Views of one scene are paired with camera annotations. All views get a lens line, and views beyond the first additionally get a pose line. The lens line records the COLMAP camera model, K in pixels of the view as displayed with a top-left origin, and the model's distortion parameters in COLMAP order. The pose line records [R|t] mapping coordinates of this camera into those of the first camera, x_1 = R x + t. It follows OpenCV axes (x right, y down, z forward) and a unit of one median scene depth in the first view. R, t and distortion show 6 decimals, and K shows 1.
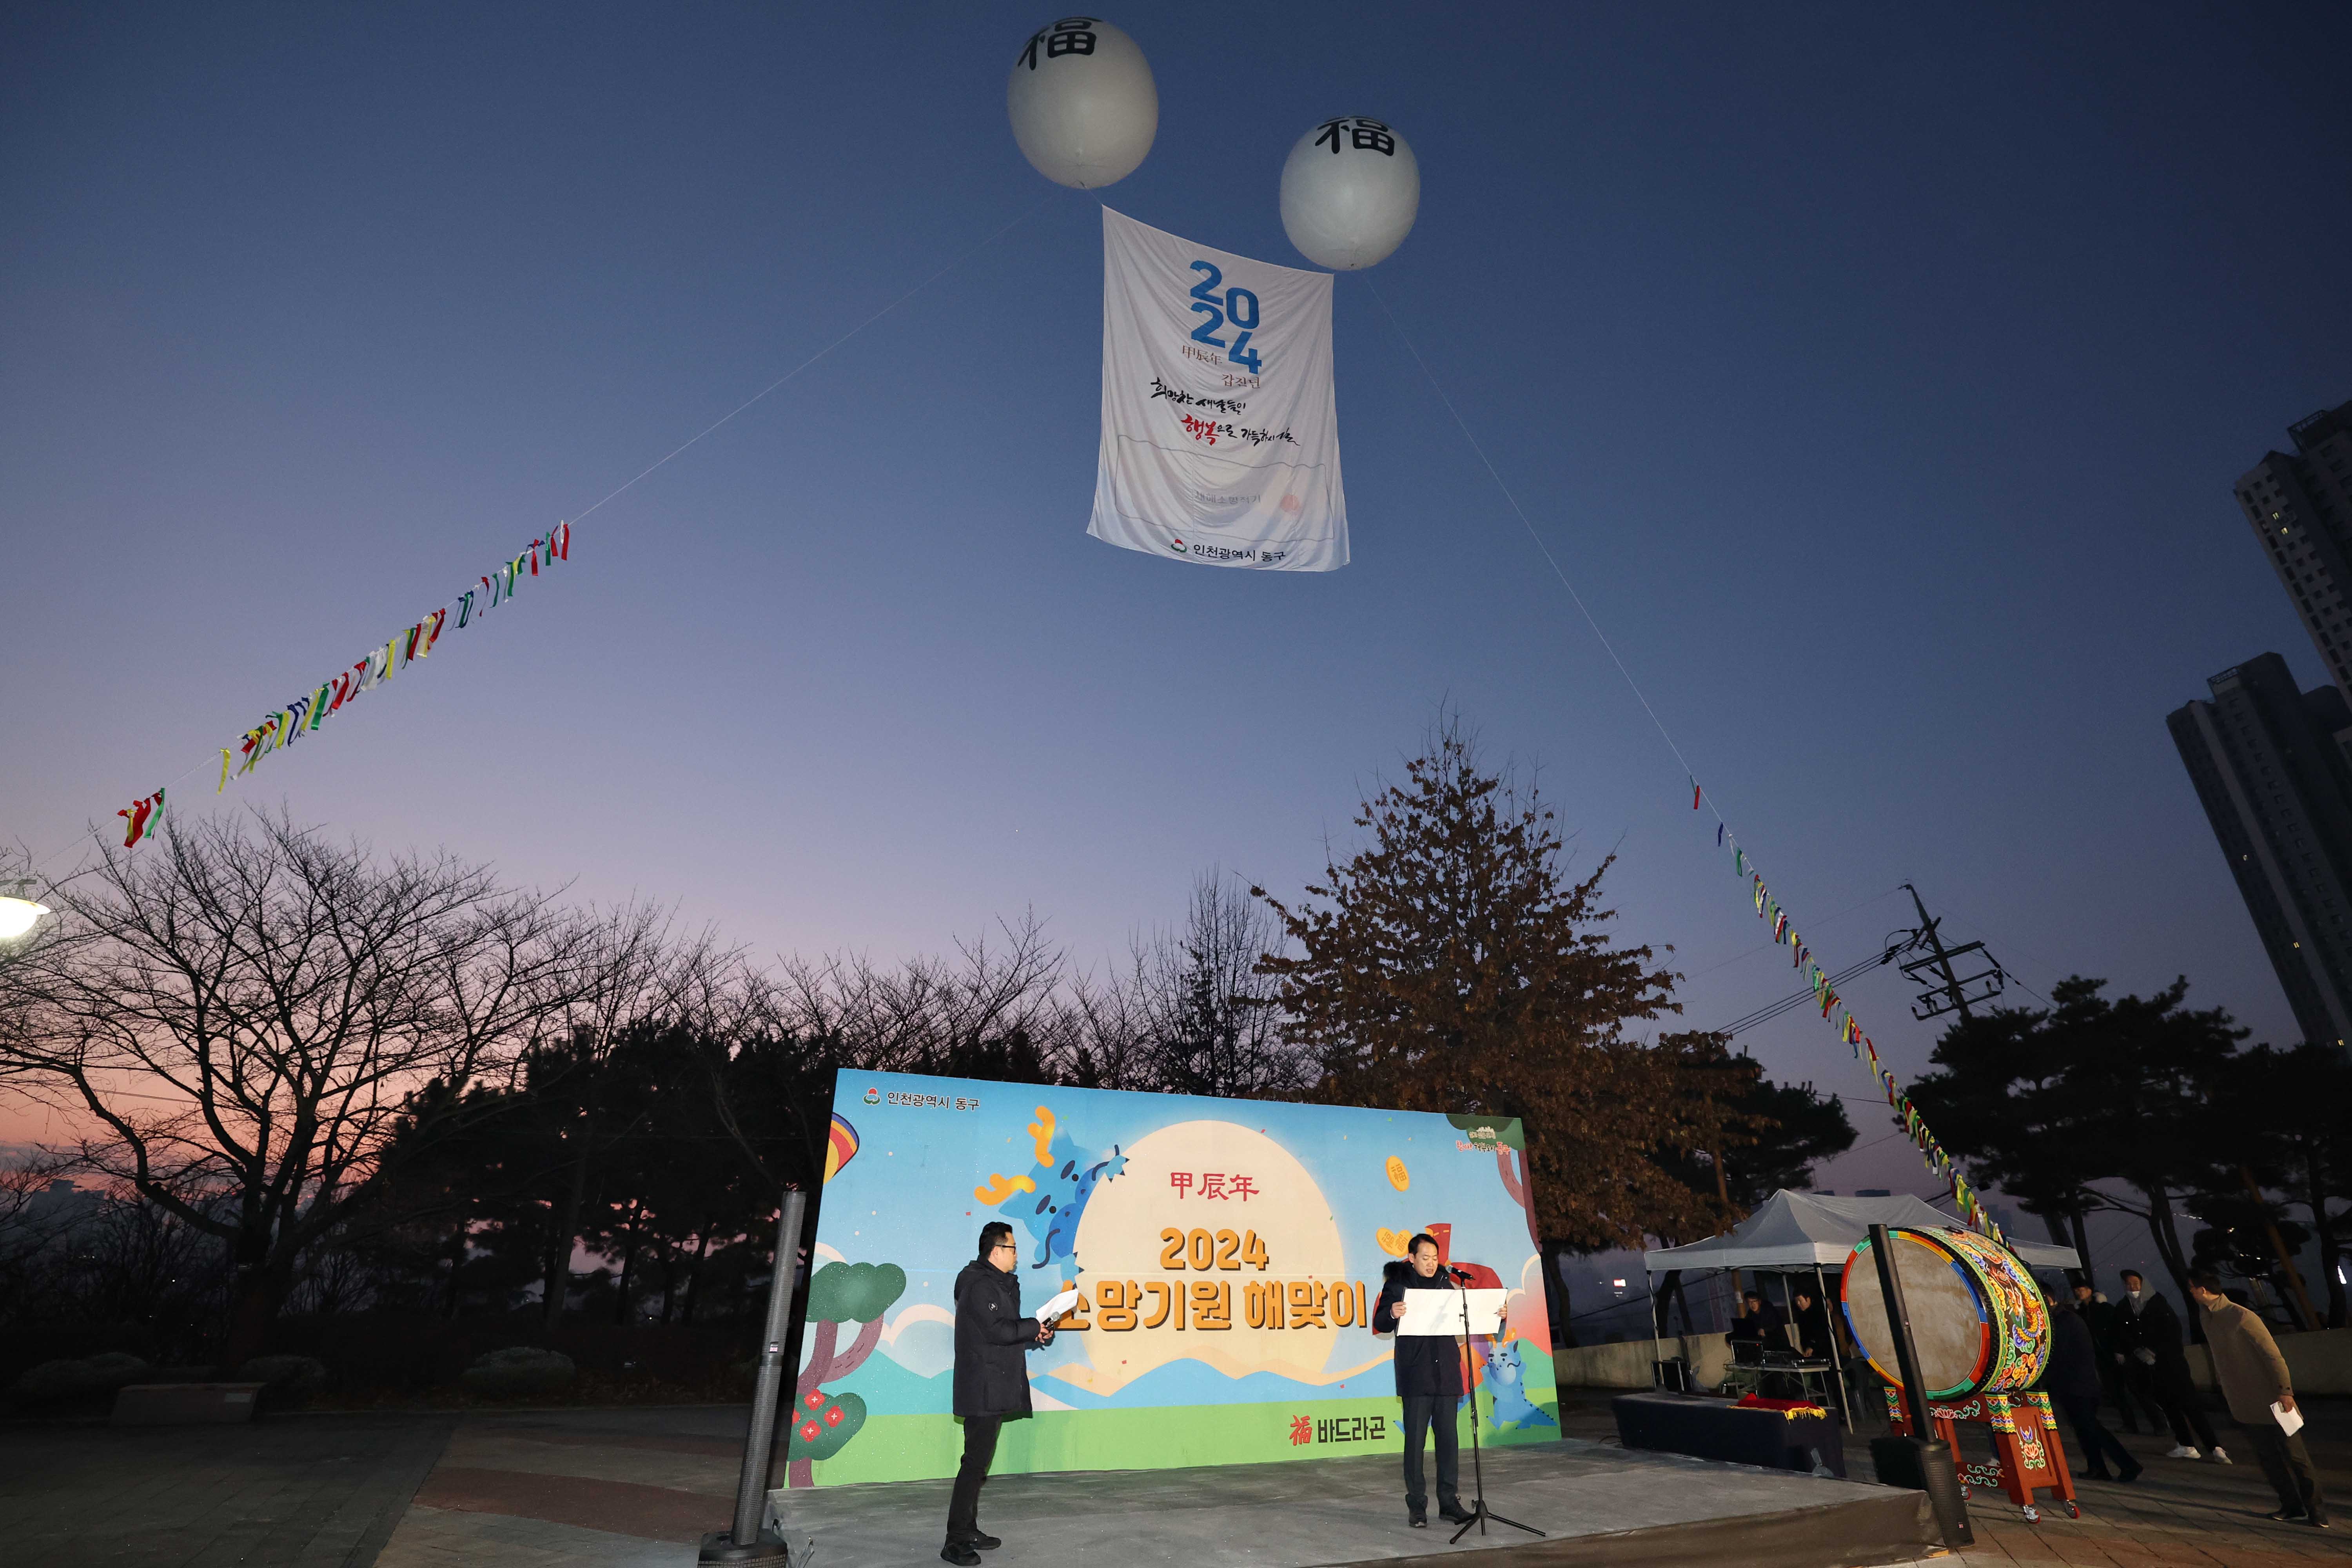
lens RADIAL K [[1034.7, 0, 1209.8], [0, 1034.7, 817.3], [0, 0, 1]] dist [-0.033895, 0.006945]
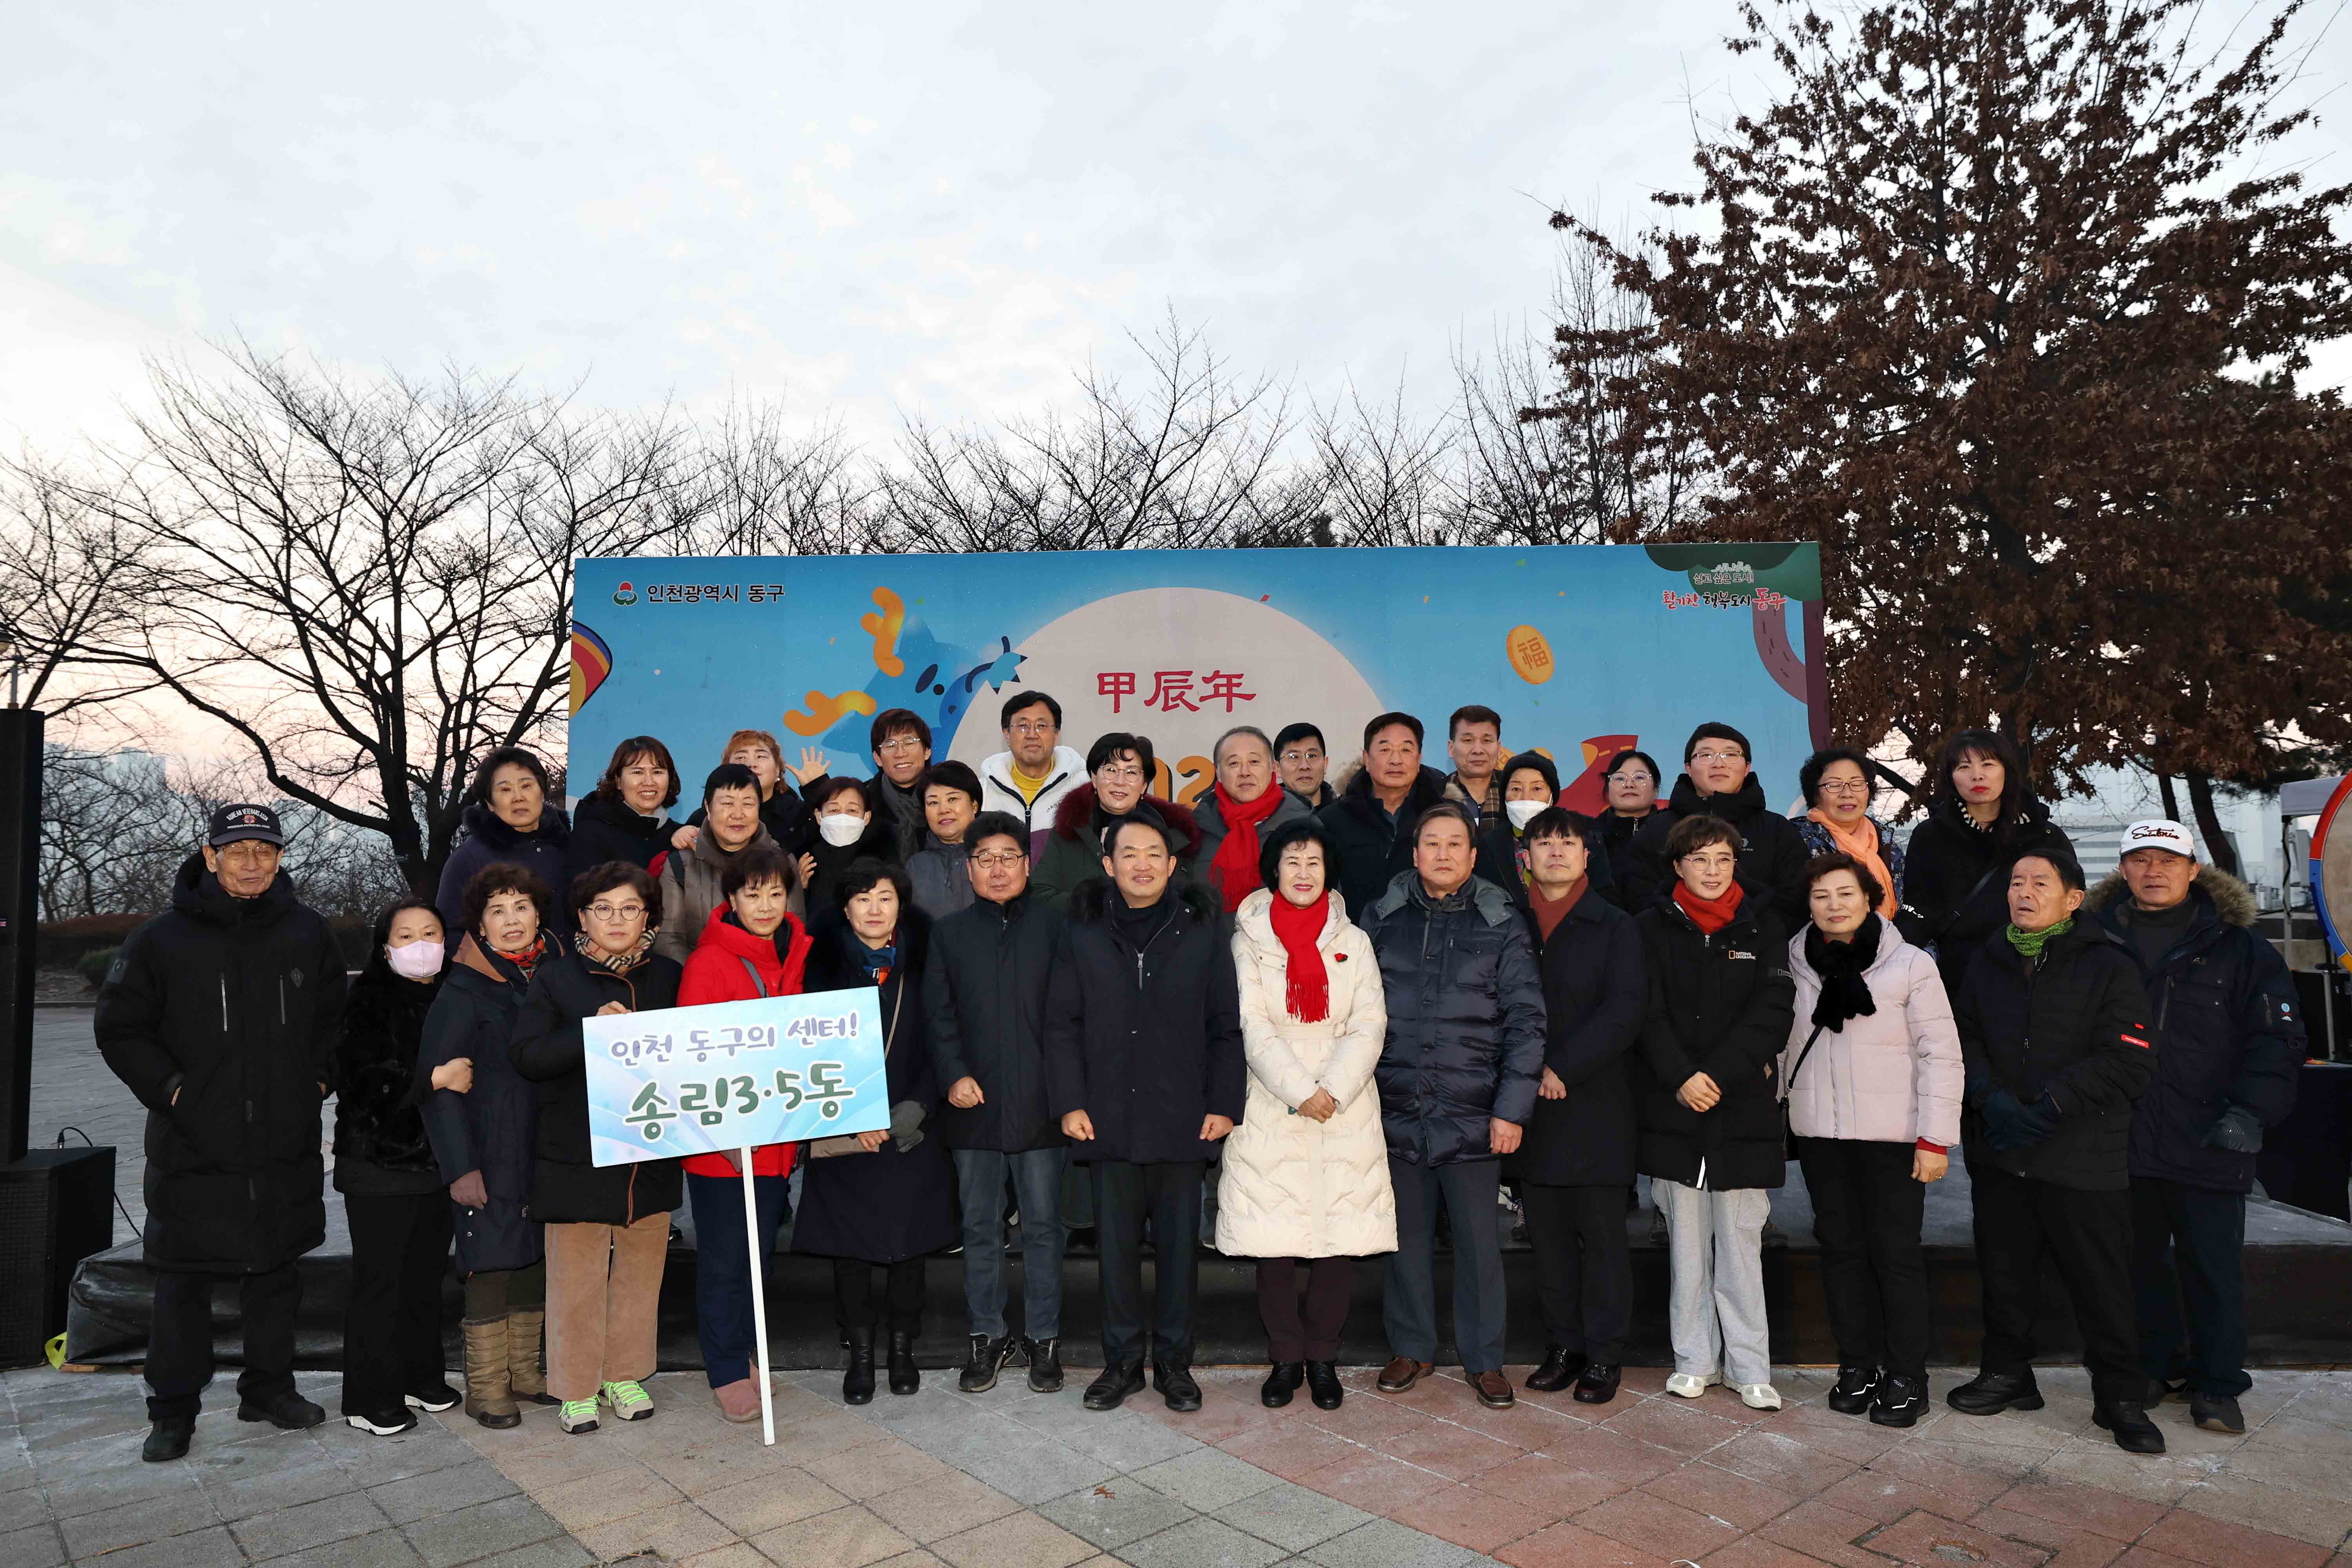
lens RADIAL K [[1472.2, 0, 1133.8], [0, 1472.2, 780.0], [0, 0, 1]] dist [-0.019237, 0.029935]
pose [[0.914523, -0.033885, -0.403111, 0.289375], [0.177998, 0.928544, 0.325766, 0.103076], [0.363268, -0.369674, 0.855206, 0.196282]]
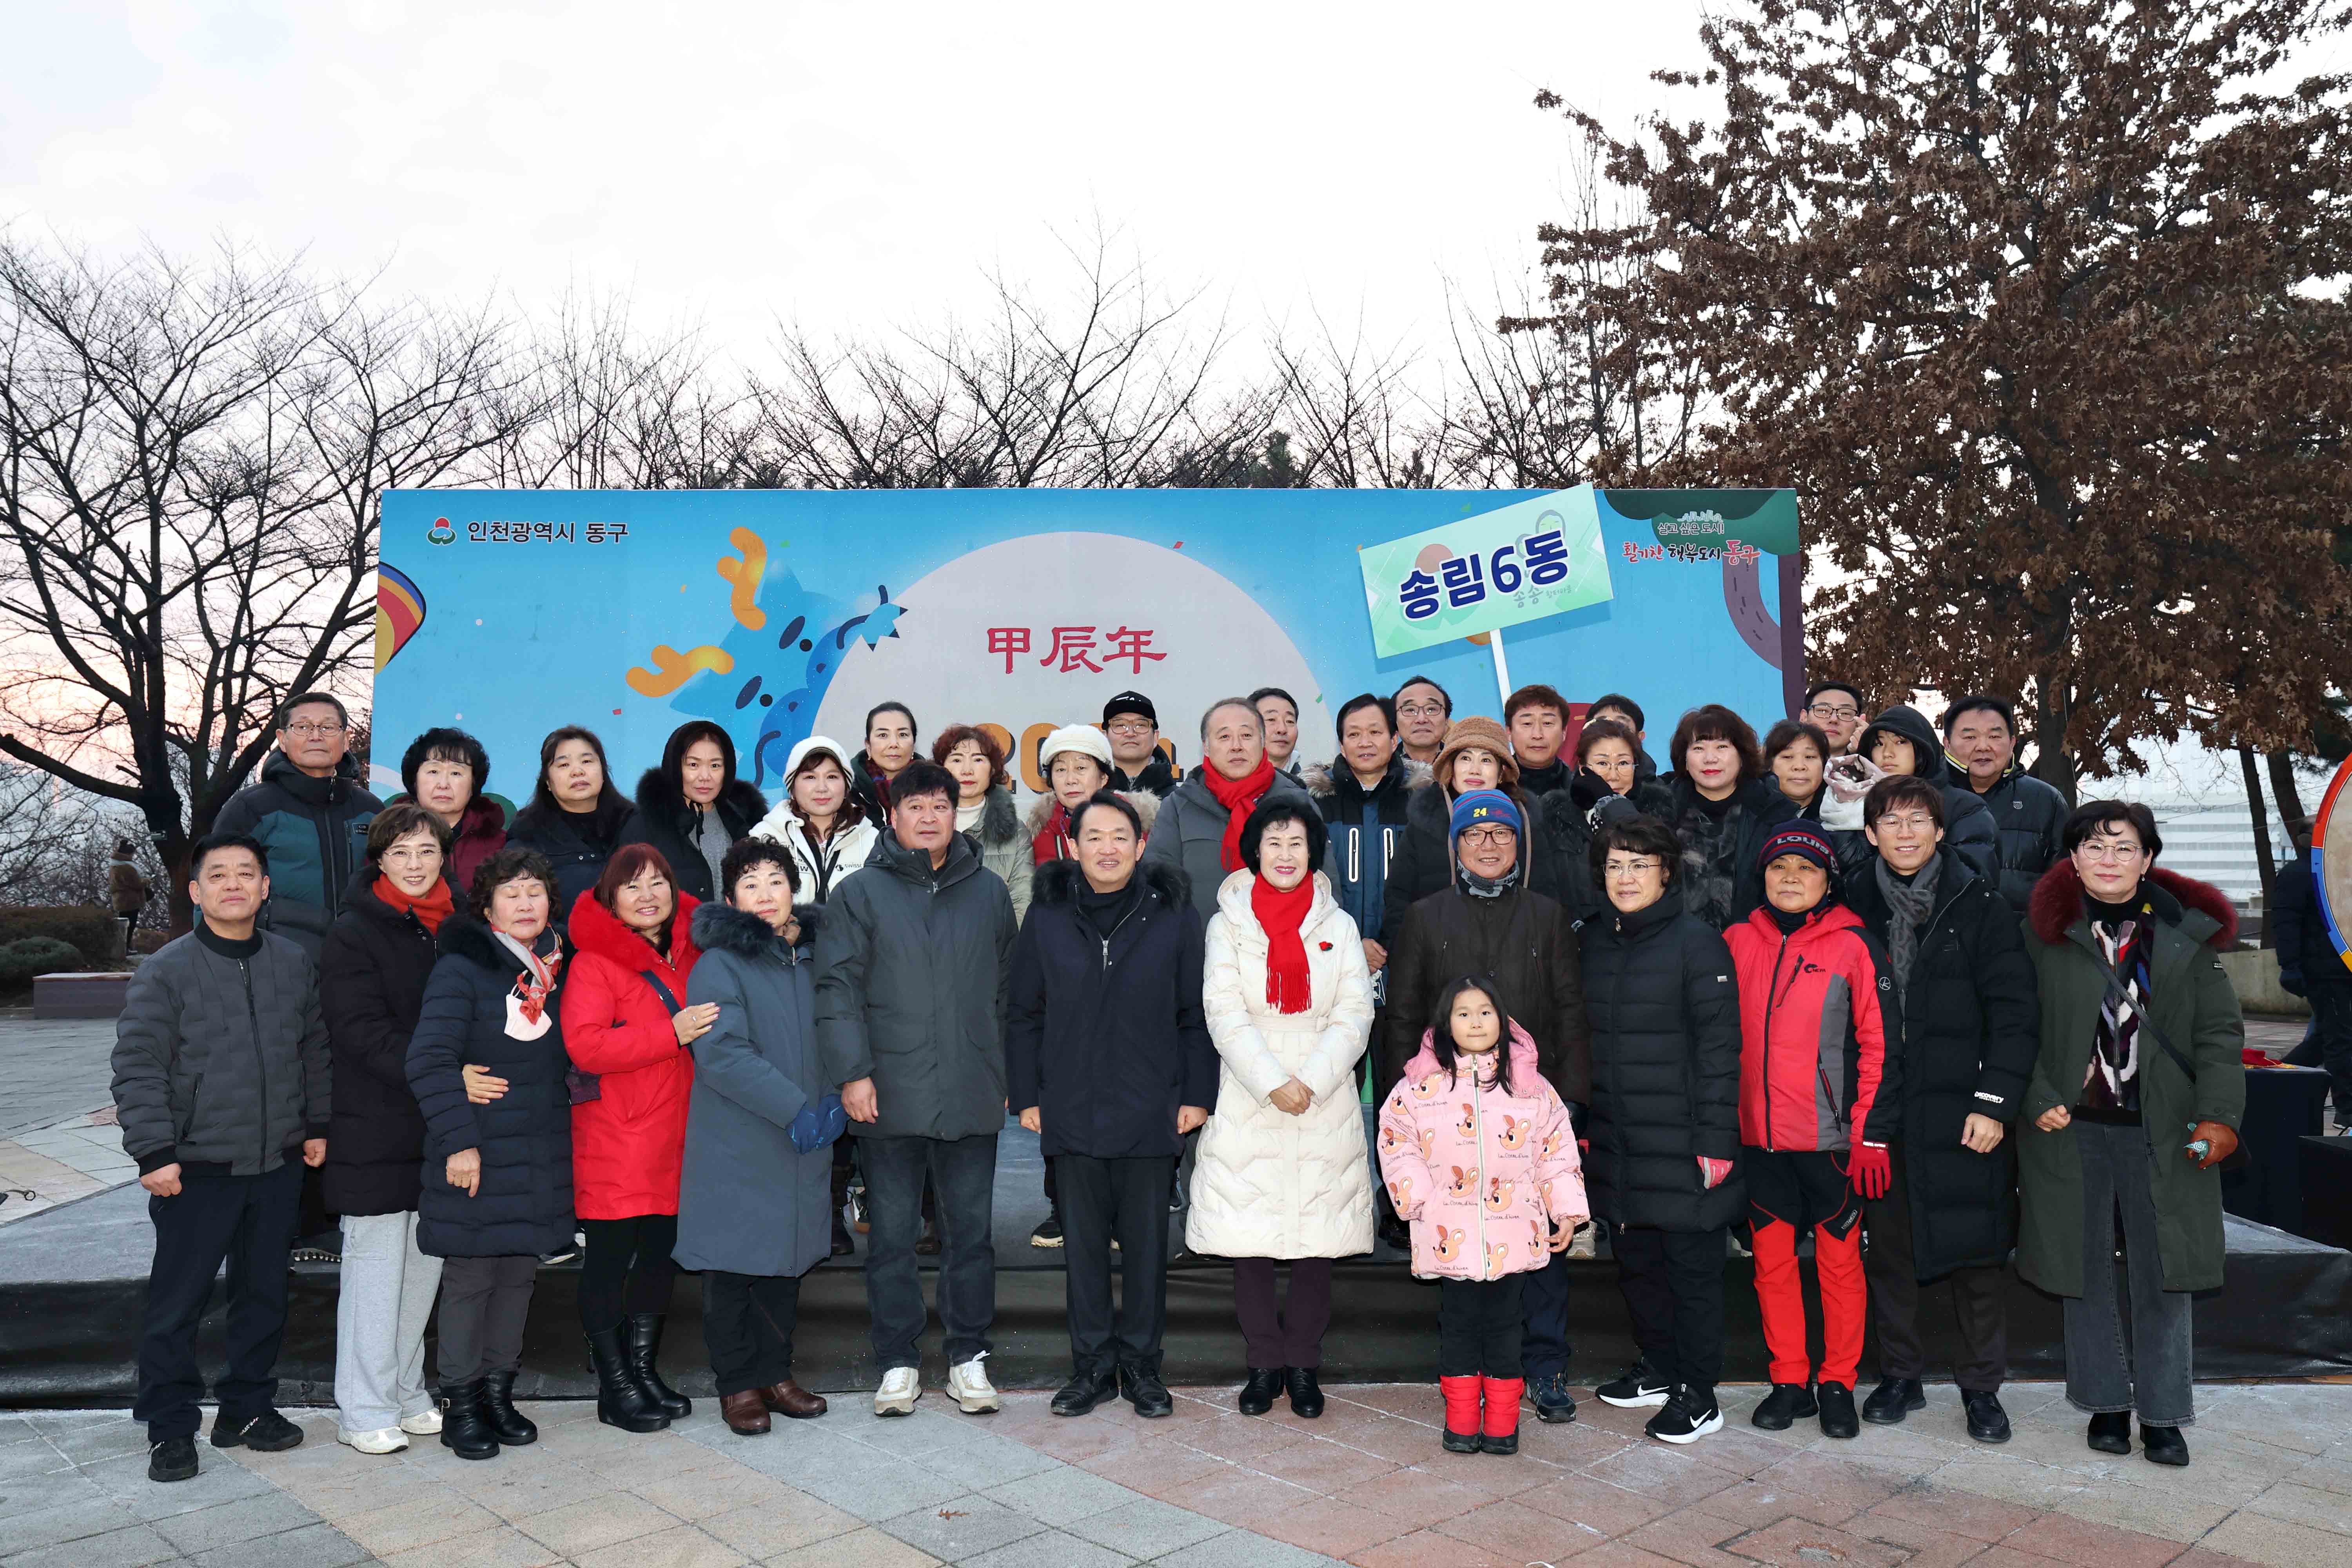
lens RADIAL K [[1777.6, 0, 1141.0], [0, 1777.6, 741.4], [0, 0, 1]] dist [-0.002895, 0.044512]
pose [[0.931770, -0.028079, -0.361961, 0.323815], [0.157054, 0.930061, 0.332146, 0.086308], [0.327319, -0.366331, 0.871013, 0.159948]]
